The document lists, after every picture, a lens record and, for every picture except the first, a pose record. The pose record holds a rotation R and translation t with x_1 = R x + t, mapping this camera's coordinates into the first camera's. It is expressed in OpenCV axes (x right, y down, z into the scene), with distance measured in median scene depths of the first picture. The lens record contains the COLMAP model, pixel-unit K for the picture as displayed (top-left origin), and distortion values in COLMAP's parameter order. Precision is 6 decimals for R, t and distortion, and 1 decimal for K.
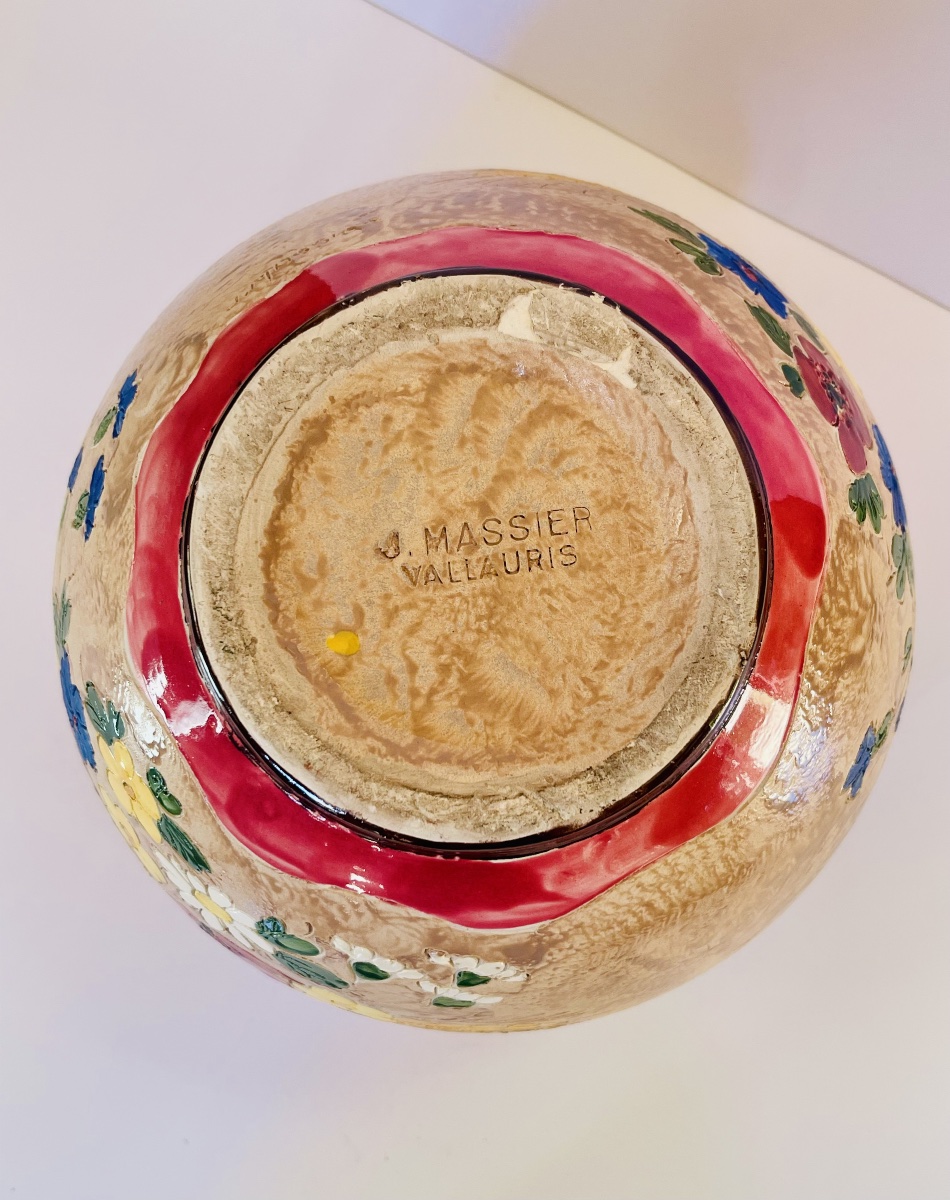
lens RADIAL K [[1478.6, 0, 475.0], [0, 1478.6, 600.0], [0, 0, 1]] dist [-0.006138, -0.000825]
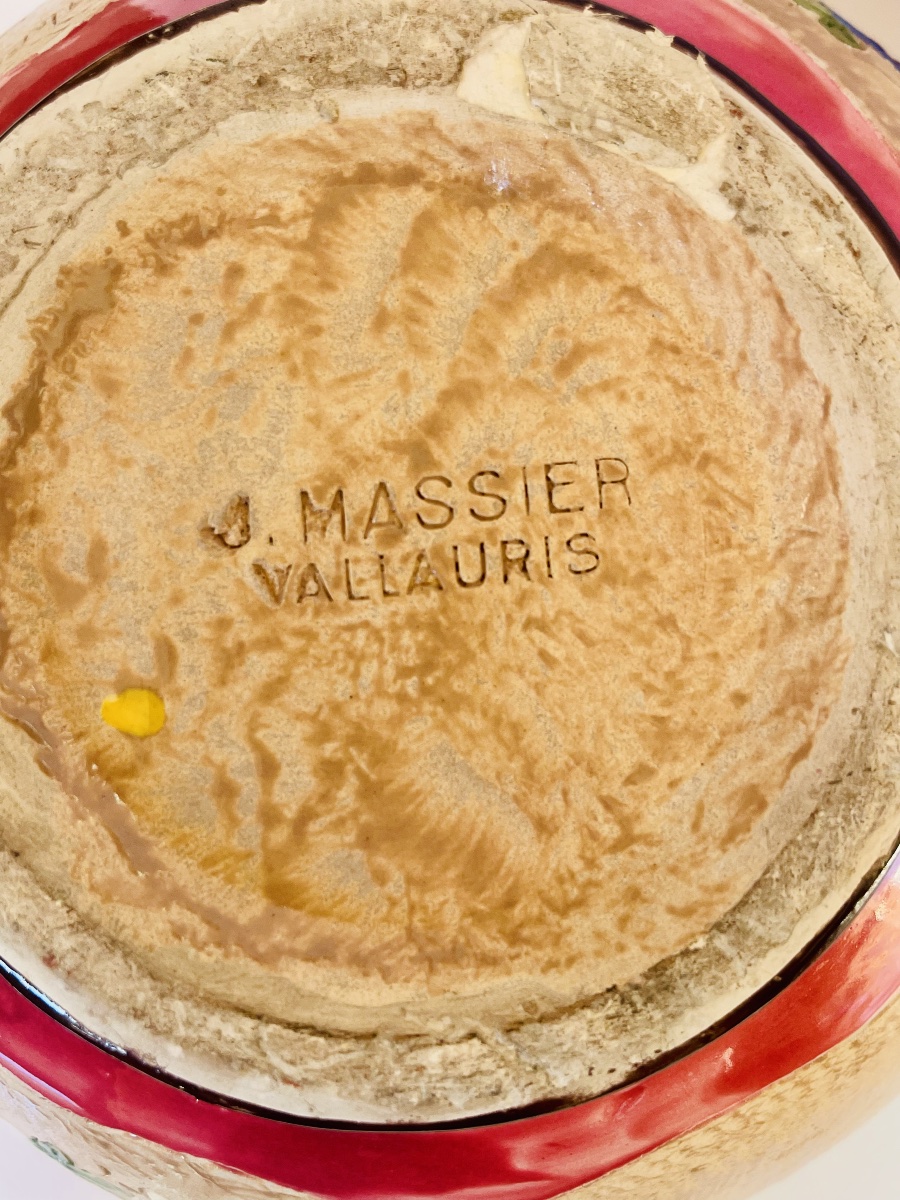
lens RADIAL K [[1345.4, 0, 450.0], [0, 1345.4, 600.0], [0, 0, 1]] dist [0.015884, -0.277007]
pose [[0.999453, 0.031782, -0.009110, 0.022503], [-0.031179, 0.997710, 0.060017, -0.040684], [0.010997, -0.059700, 0.998156, 0.542236]]
